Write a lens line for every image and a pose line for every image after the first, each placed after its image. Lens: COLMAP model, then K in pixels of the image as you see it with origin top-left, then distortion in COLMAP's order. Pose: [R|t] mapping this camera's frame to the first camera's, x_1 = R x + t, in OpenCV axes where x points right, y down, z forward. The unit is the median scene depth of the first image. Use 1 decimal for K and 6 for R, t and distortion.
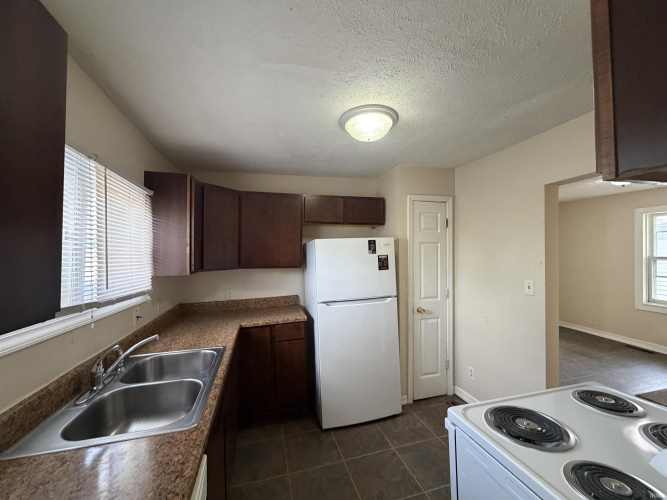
lens RADIAL K [[266.5, 0, 332.1], [0, 266.5, 250.0], [0, 0, 1]] dist [0.000803, 0.000102]
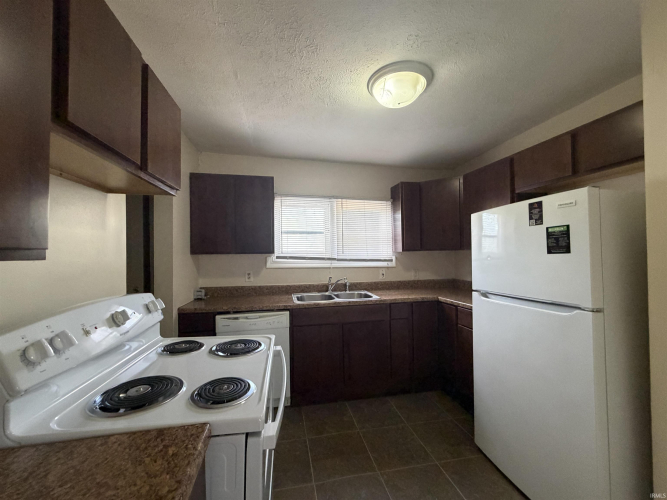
lens RADIAL K [[266.5, 0, 332.1], [0, 266.5, 250.0], [0, 0, 1]] dist [0.000803, 0.000102]
pose [[-0.076793, 0.013317, -0.996958, 0.767265], [0.026229, 0.999592, 0.011332, 0.049801], [0.996702, -0.025279, -0.077111, 0.597254]]
